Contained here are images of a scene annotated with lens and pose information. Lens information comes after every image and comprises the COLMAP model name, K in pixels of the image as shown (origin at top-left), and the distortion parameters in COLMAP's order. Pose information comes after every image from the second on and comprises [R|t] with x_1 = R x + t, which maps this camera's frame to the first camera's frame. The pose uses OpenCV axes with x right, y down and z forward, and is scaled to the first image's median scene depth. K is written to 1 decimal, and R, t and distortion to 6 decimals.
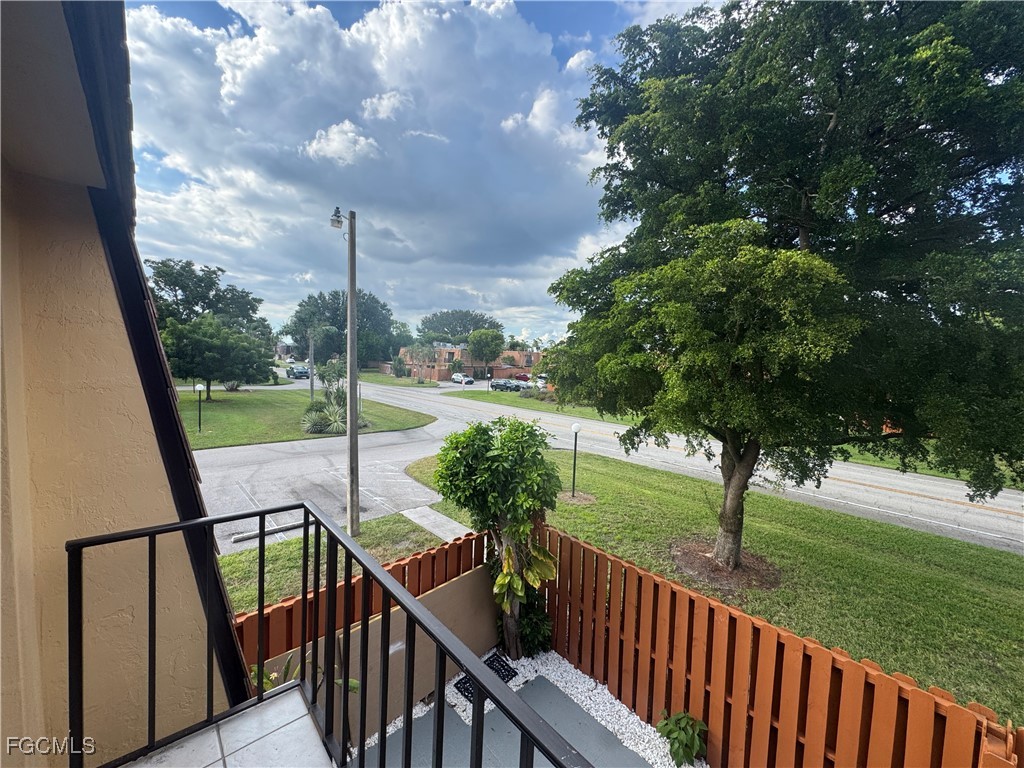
lens RADIAL K [[404.0, 0, 515.6], [0, 404.0, 385.8], [0, 0, 1]] dist [0.001002, 0.000068]
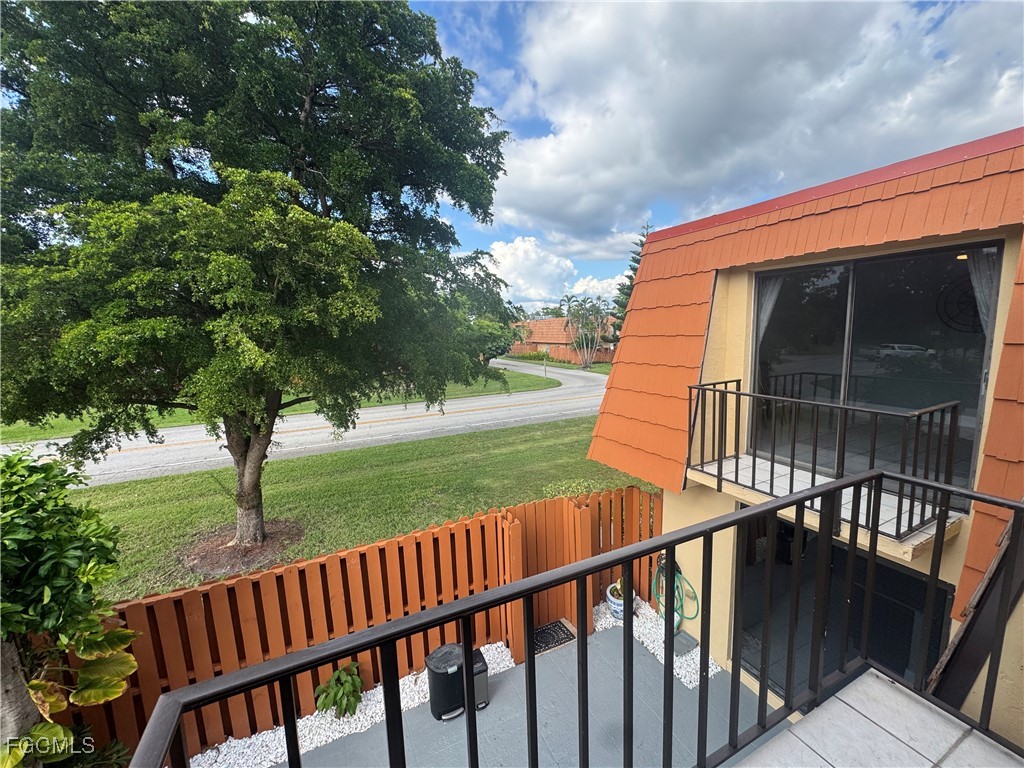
lens RADIAL K [[404.0, 0, 515.6], [0, 404.0, 385.8], [0, 0, 1]] dist [0.001002, 0.000068]
pose [[0.287687, -0.173955, 0.941794, -0.138575], [0.098941, 0.983503, 0.151436, -0.004909], [-0.952600, 0.049616, 0.300152, 0.105720]]
